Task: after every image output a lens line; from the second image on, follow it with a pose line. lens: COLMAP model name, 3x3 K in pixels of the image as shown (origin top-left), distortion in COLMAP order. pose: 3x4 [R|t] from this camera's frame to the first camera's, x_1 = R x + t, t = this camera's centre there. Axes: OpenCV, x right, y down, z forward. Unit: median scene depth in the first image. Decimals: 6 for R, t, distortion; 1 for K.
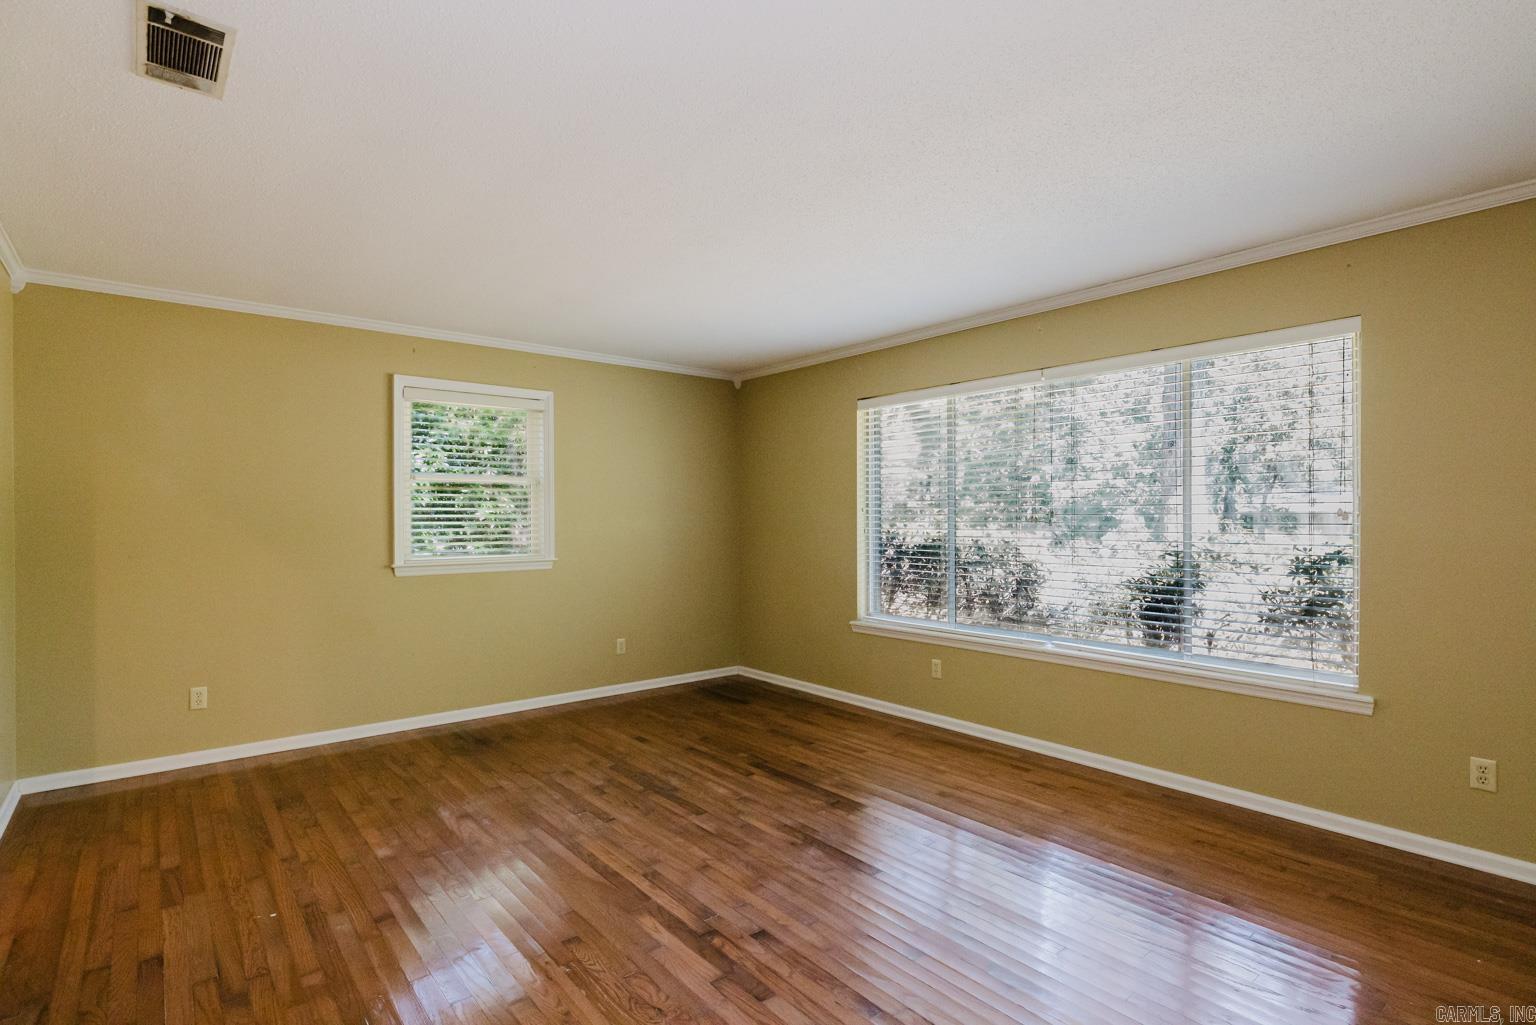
lens RADIAL K [[749.8, 0, 760.4], [0, 749.8, 526.8], [0, 0, 1]] dist [-0.001660, 0.000050]
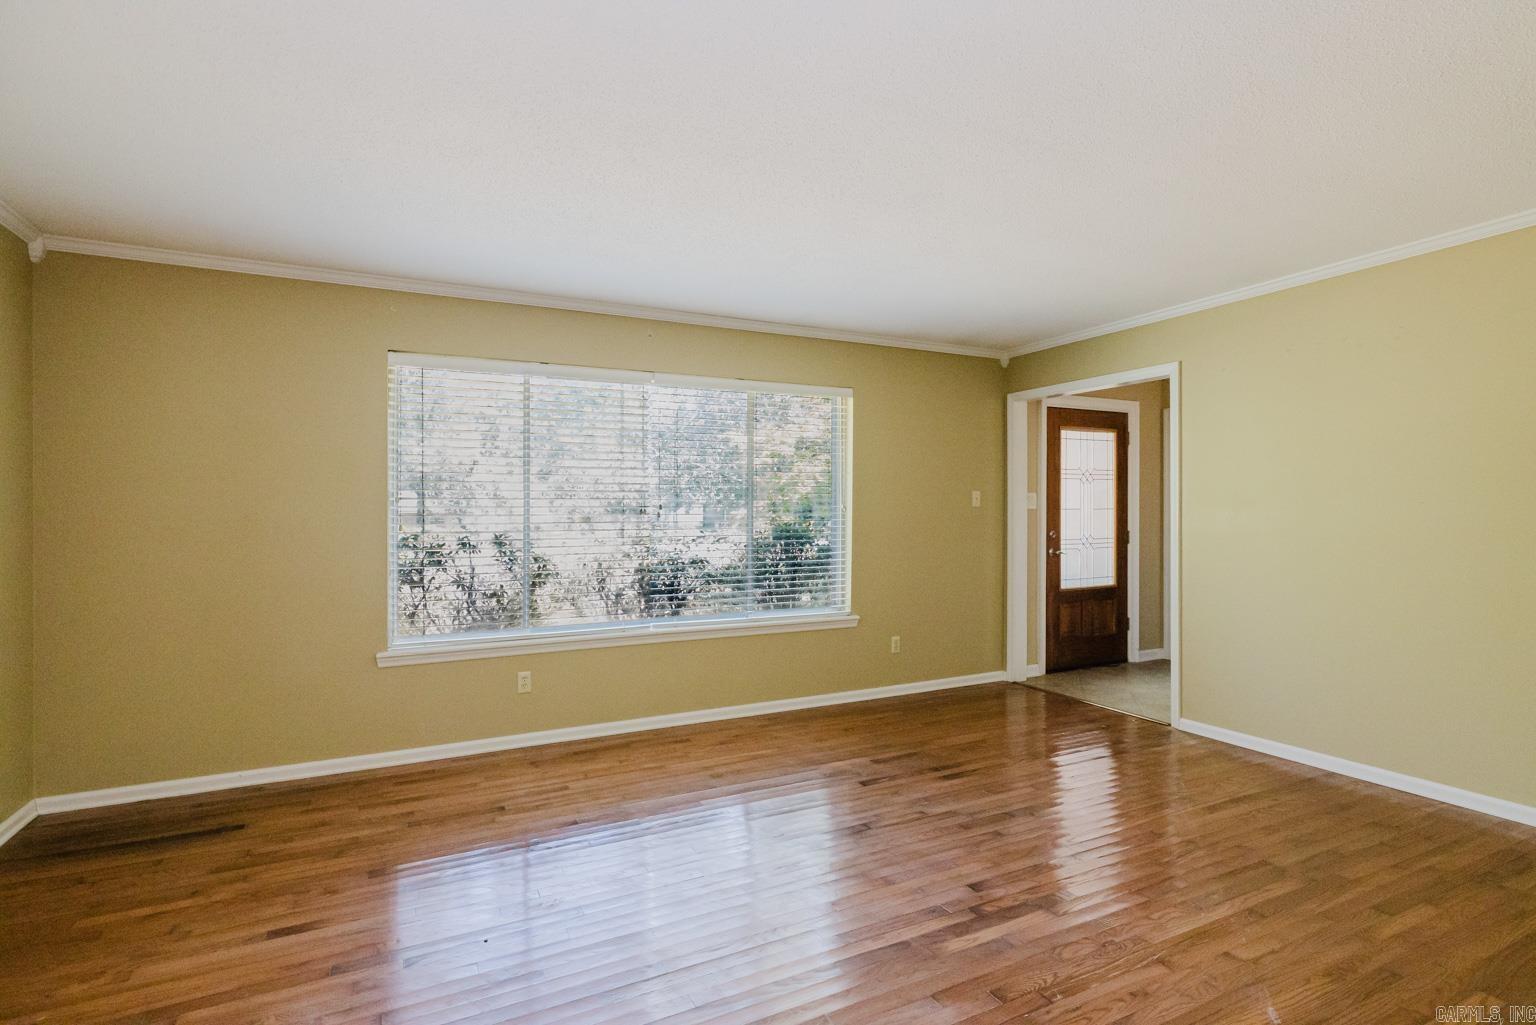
lens RADIAL K [[749.8, 0, 772.4], [0, 749.8, 521.4], [0, 0, 1]] dist [-0.001660, 0.000050]
pose [[0.218581, -0.010491, 0.975762, -0.634128], [0.018224, 0.999812, 0.006667, -0.000264], [-0.975649, 0.016325, 0.218731, 0.588396]]
